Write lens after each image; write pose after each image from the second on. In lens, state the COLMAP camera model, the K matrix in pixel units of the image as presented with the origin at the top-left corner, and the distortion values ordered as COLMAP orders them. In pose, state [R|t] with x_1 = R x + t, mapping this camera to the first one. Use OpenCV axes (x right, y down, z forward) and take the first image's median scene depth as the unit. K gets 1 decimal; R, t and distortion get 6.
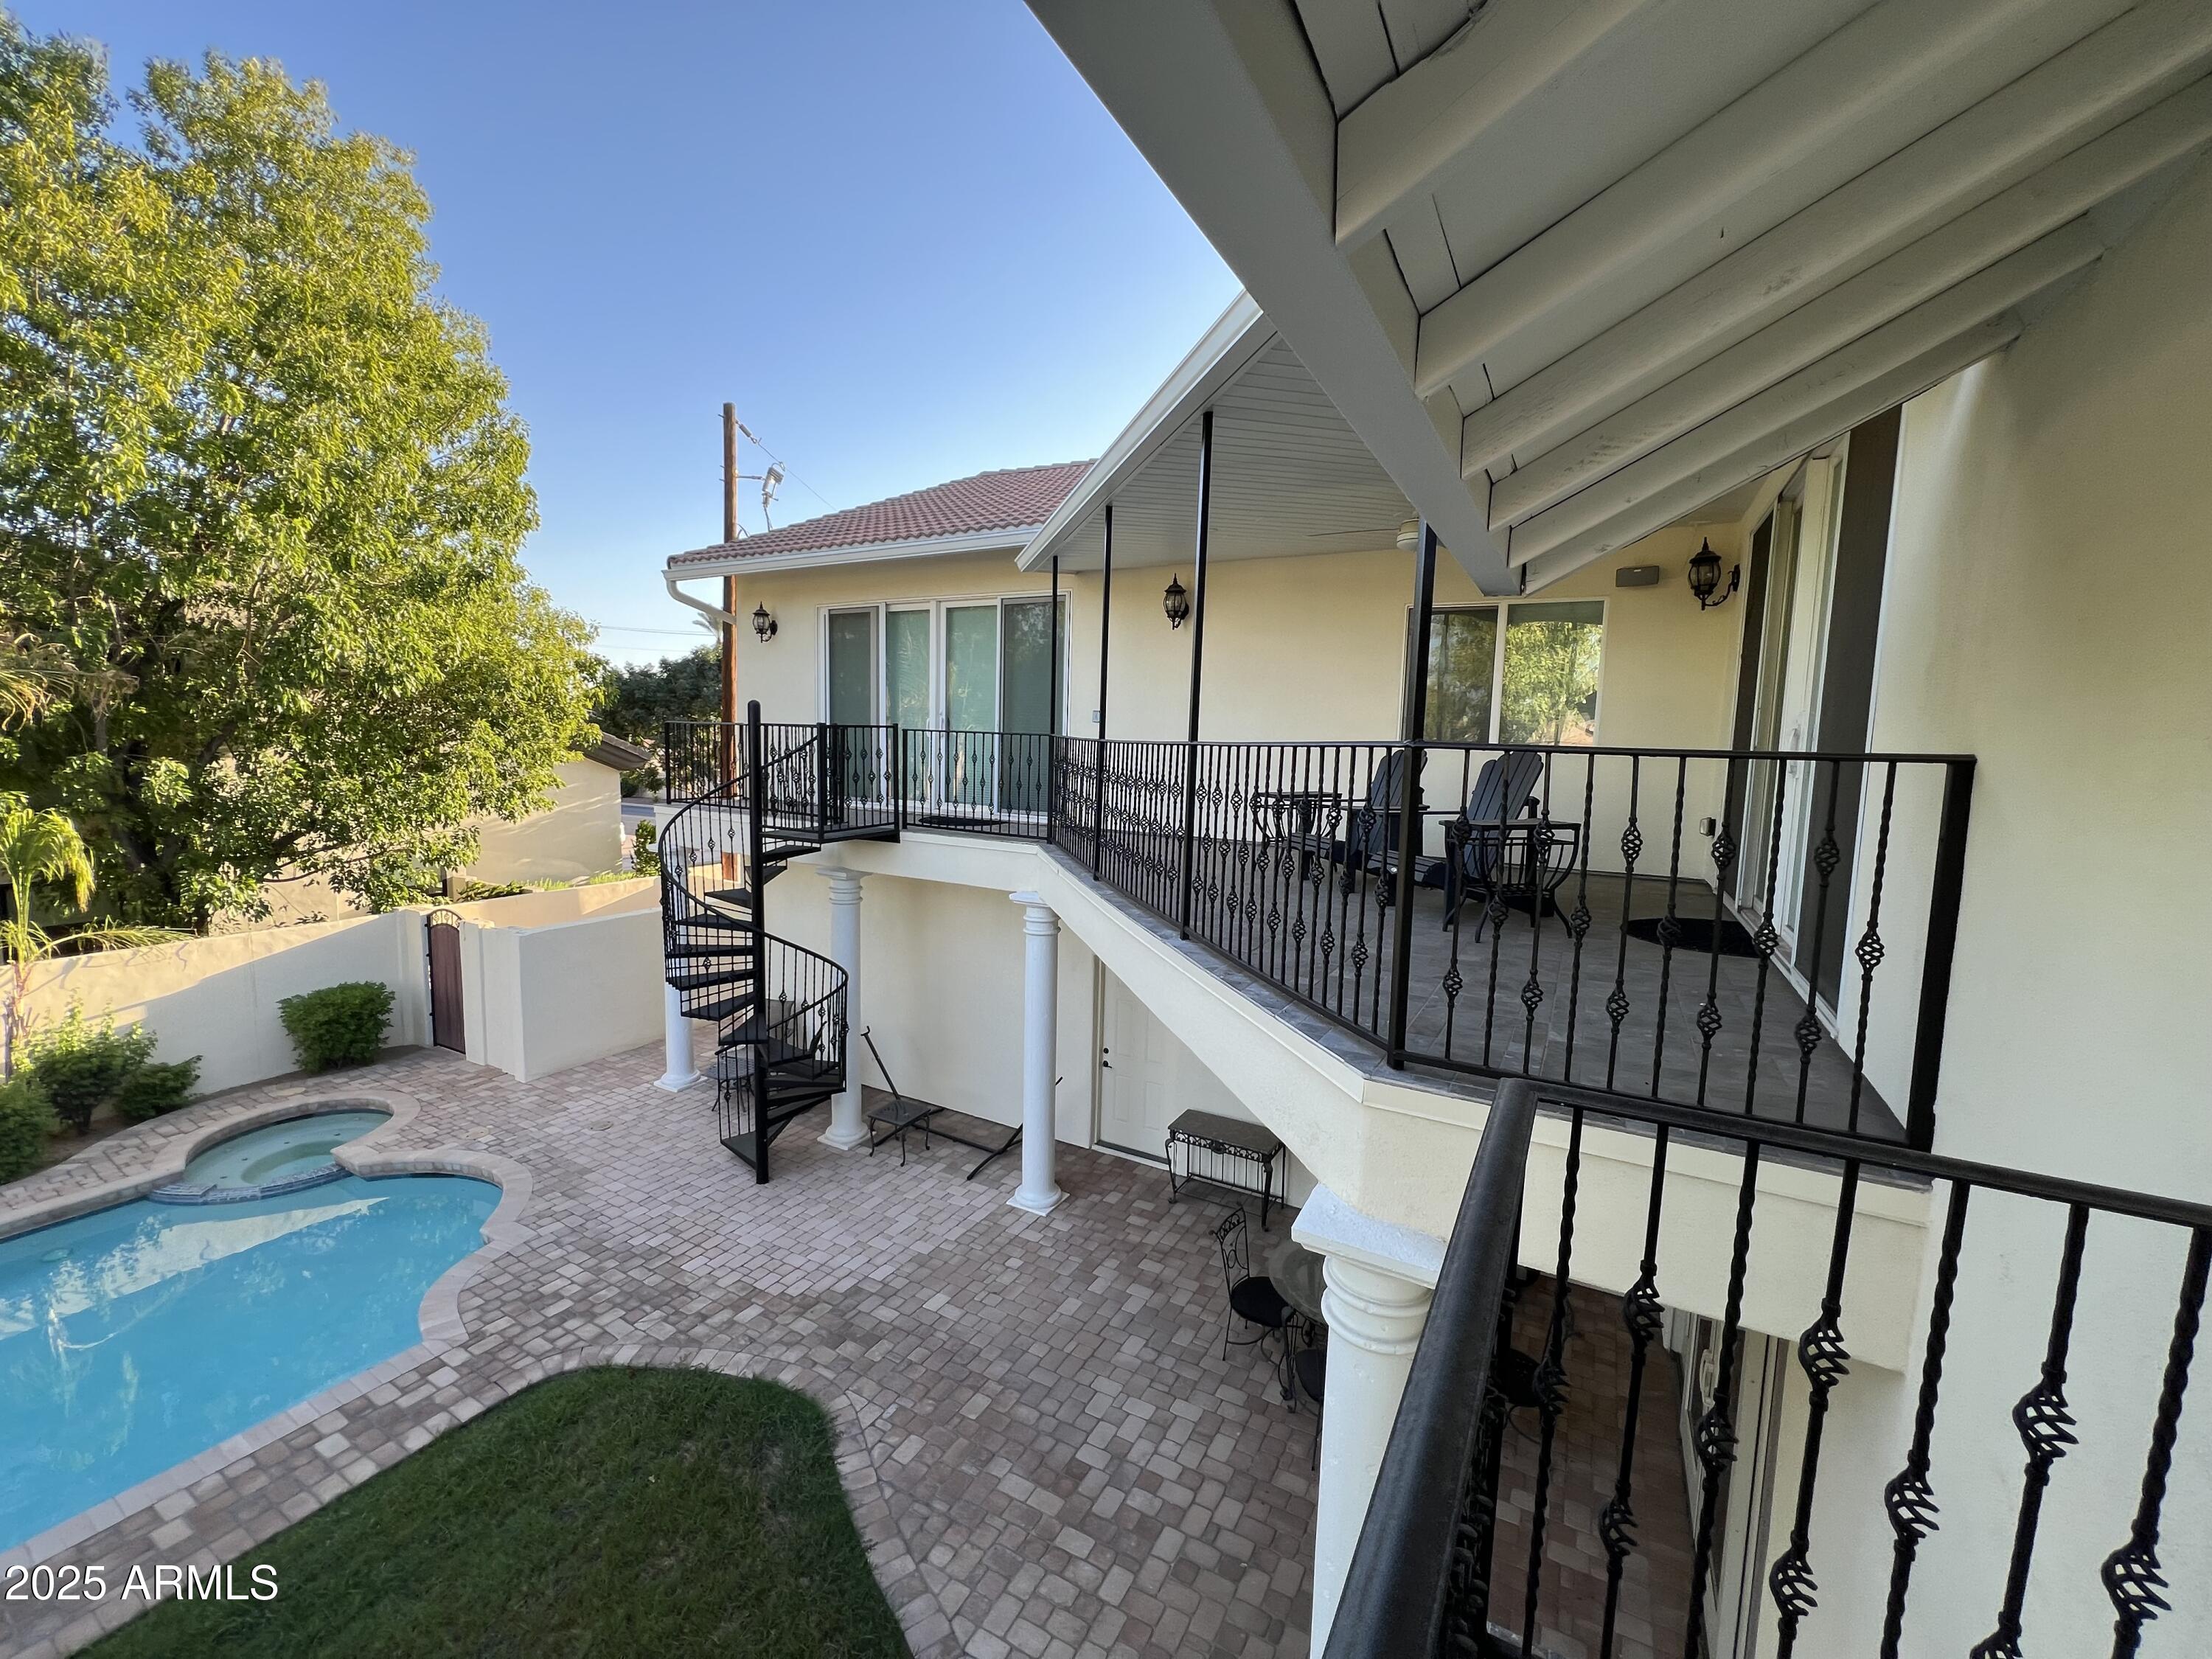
lens RADIAL K [[892.2, 0, 1099.8], [0, 892.2, 825.6], [0, 0, 1]] dist [-0.002379, 0.001148]
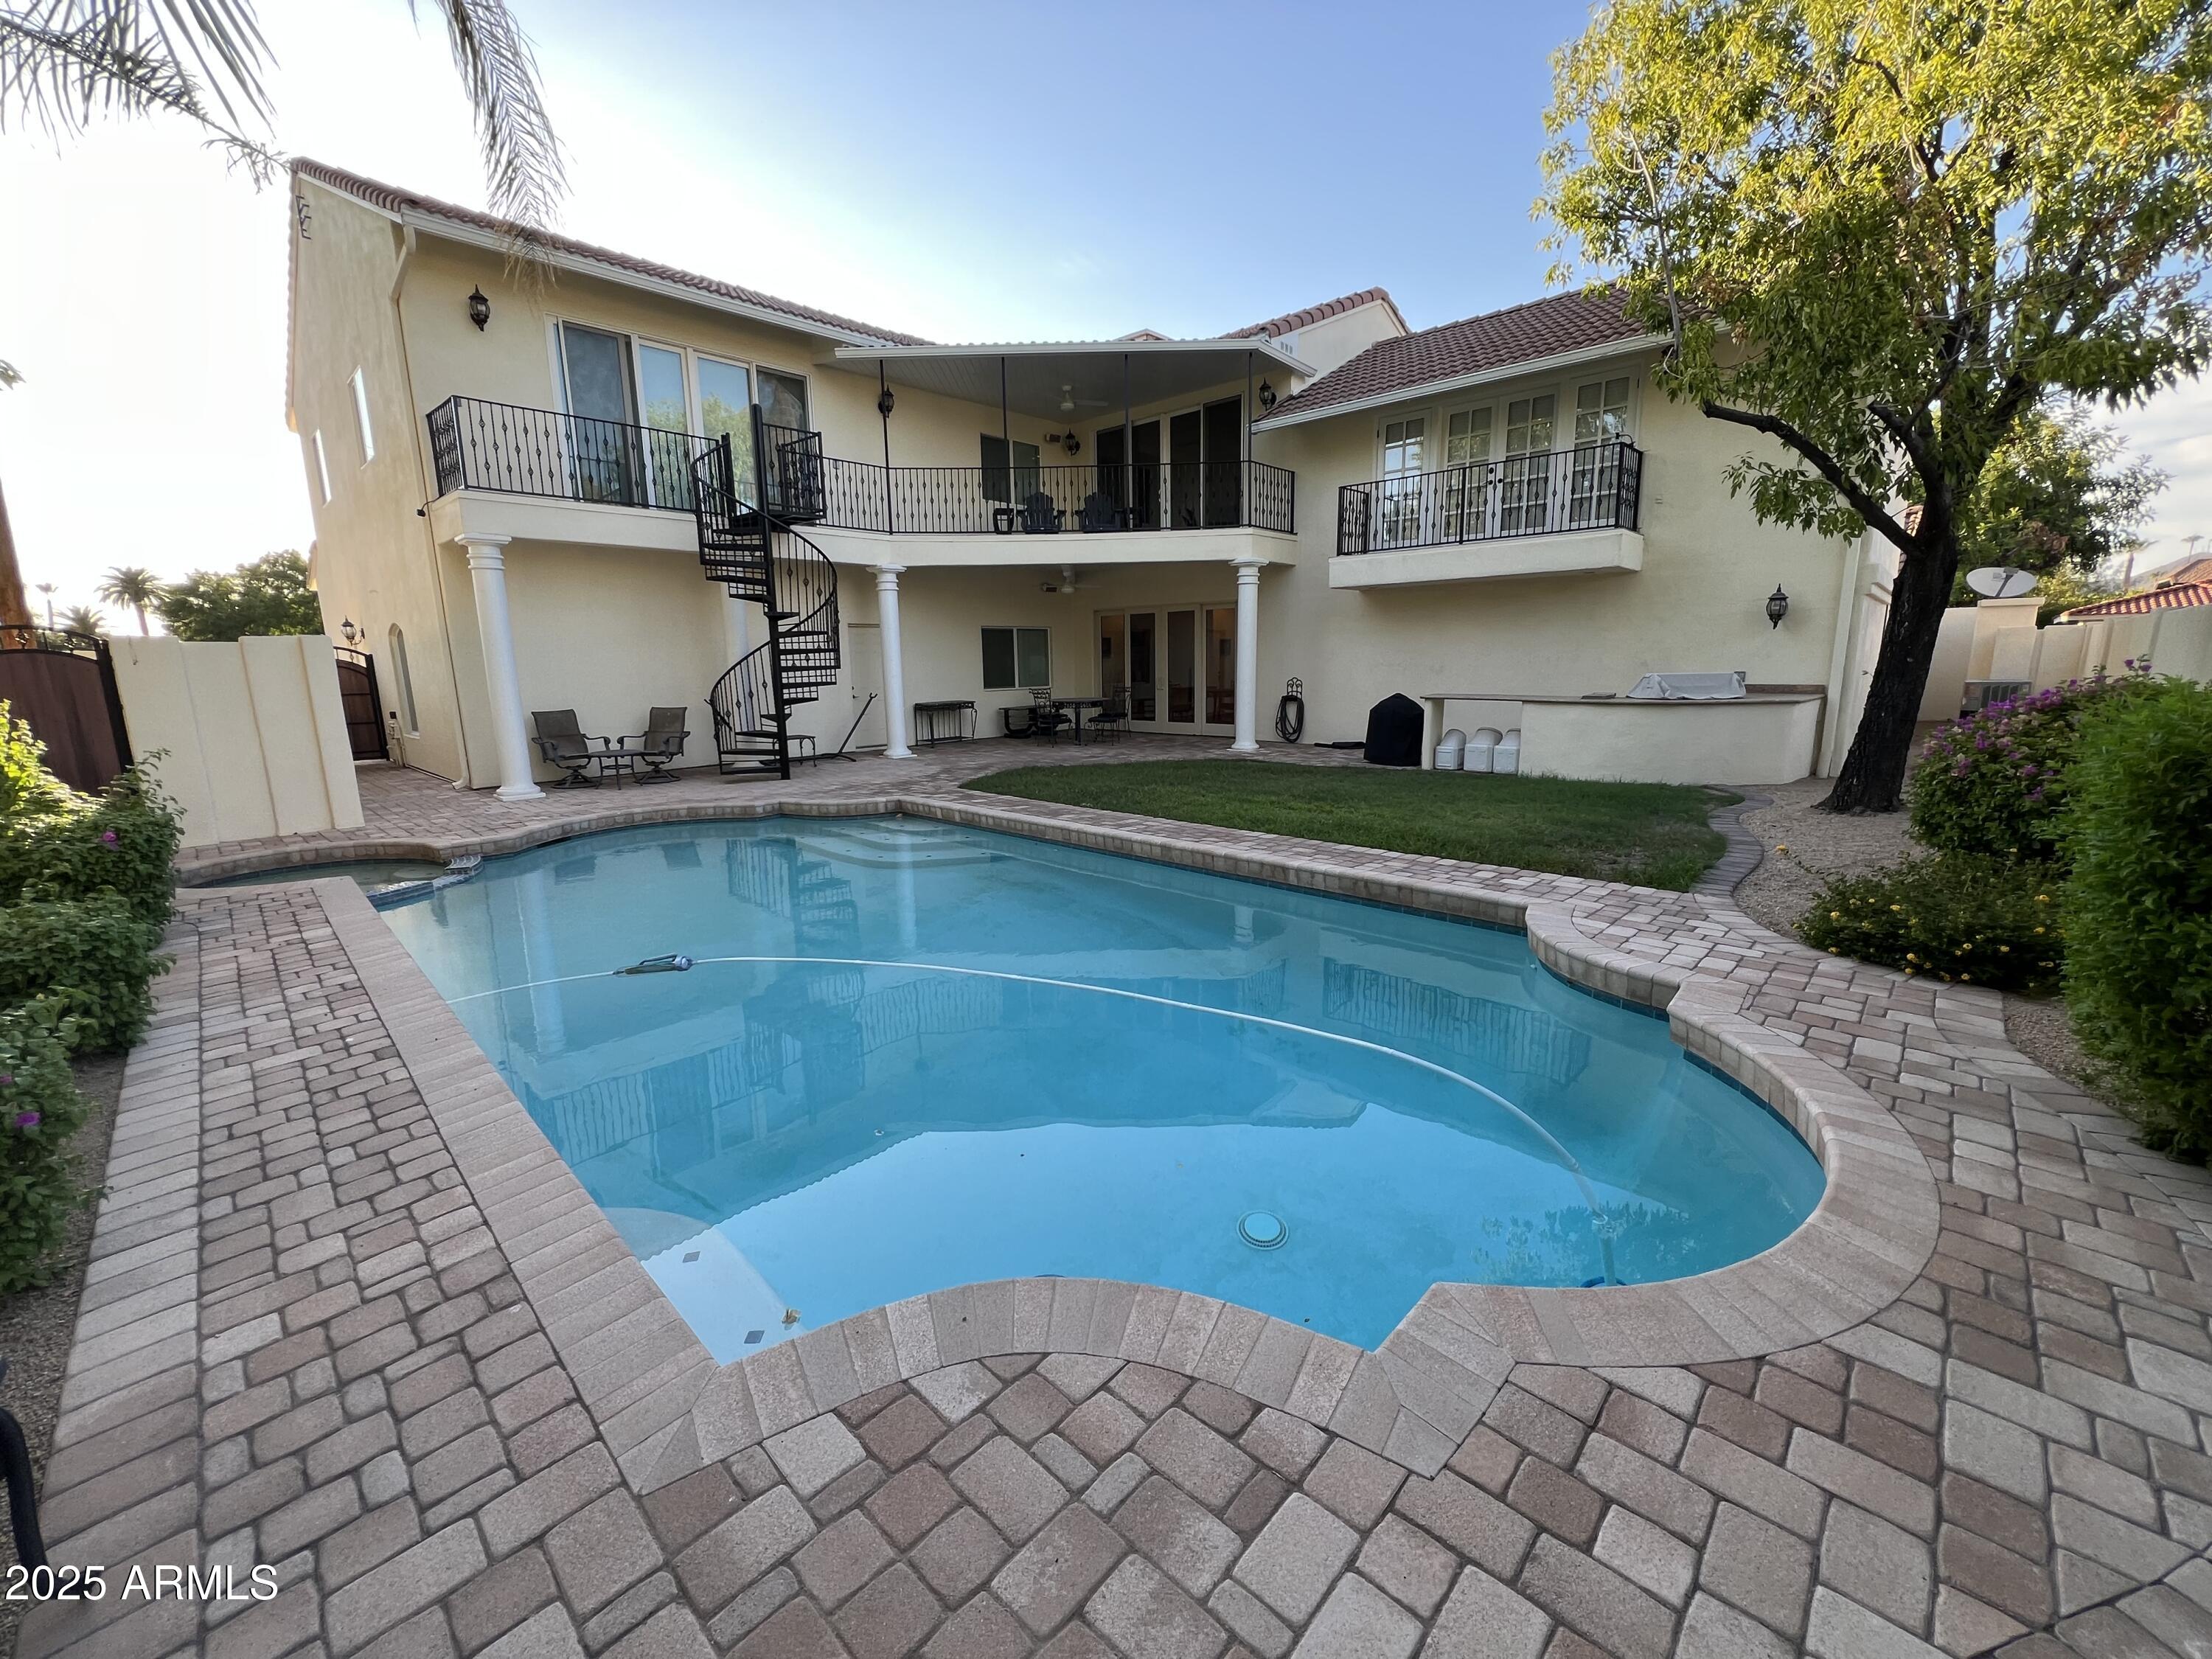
lens RADIAL K [[889.1, 0, 1103.8], [0, 889.1, 825.0], [0, 0, 1]] dist [-0.003526, 0.001107]
pose [[0.246568, -0.206384, 0.946895, -1.379217], [0.118876, 0.976124, 0.181800, 0.246846], [-0.961807, 0.067737, 0.265215, 0.158494]]
